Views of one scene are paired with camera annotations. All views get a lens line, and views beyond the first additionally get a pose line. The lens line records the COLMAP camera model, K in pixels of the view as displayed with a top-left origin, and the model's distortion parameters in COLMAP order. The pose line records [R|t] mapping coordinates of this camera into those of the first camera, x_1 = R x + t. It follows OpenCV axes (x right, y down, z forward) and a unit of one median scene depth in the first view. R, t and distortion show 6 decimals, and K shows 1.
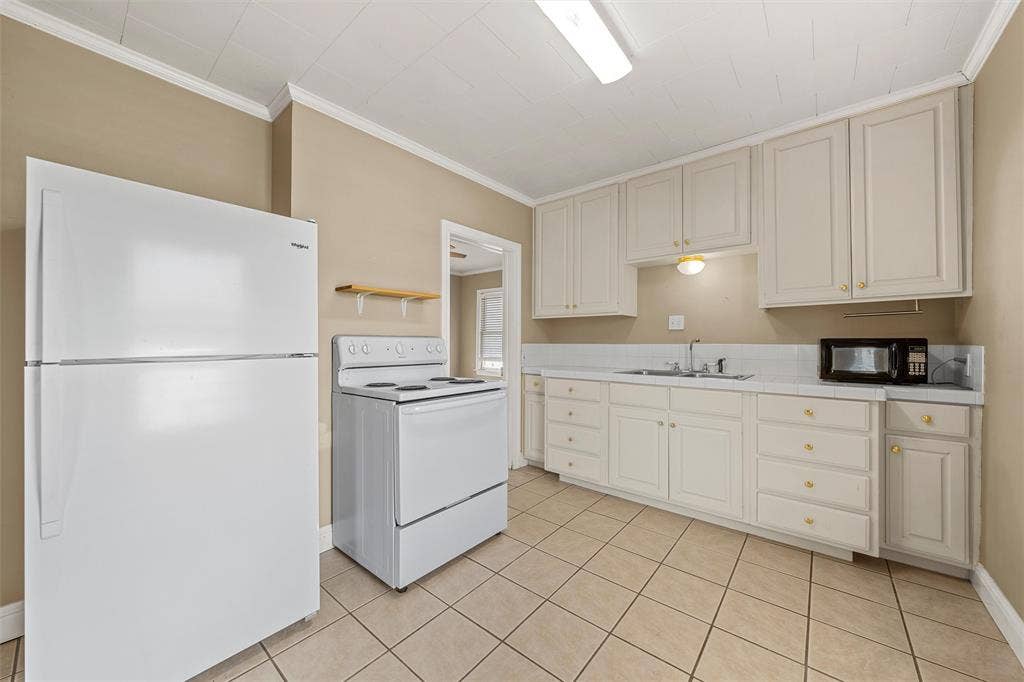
lens RADIAL K [[375.5, 0, 512.0], [0, 375.5, 341.0], [0, 0, 1]] dist [-0.000012, 0.000023]
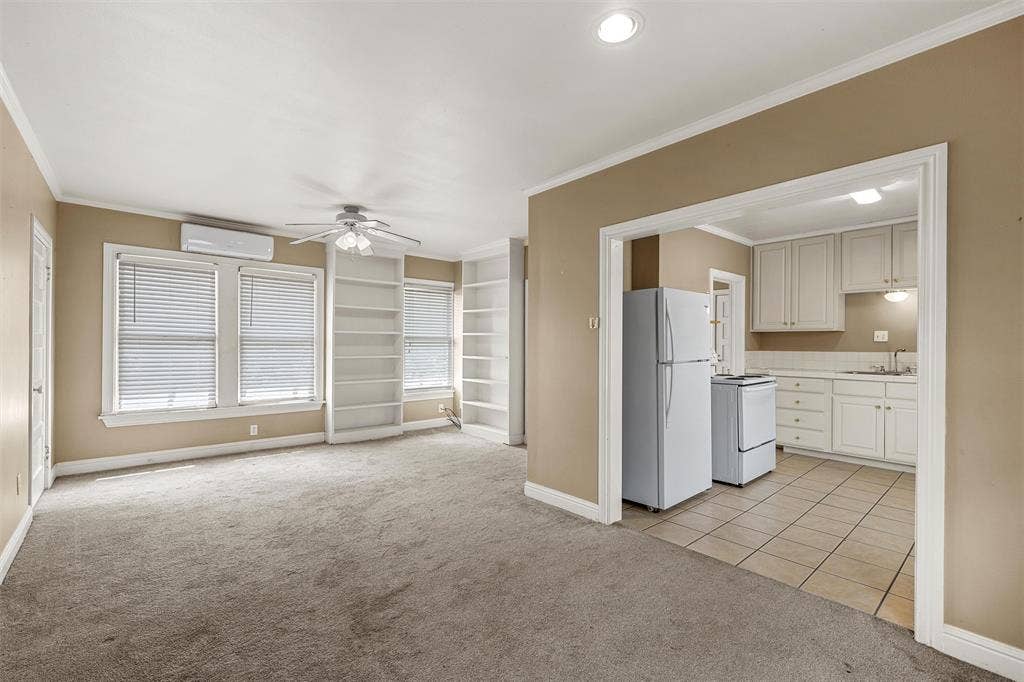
lens RADIAL K [[442.6, 0, 515.7], [0, 442.6, 344.3], [0, 0, 1]] dist [-0.000362, 0.000068]
pose [[0.988047, 0.000300, -0.154154, -0.625465], [0.000783, 0.999975, 0.006964, -0.033102], [0.154153, -0.007001, 0.988022, -0.785345]]
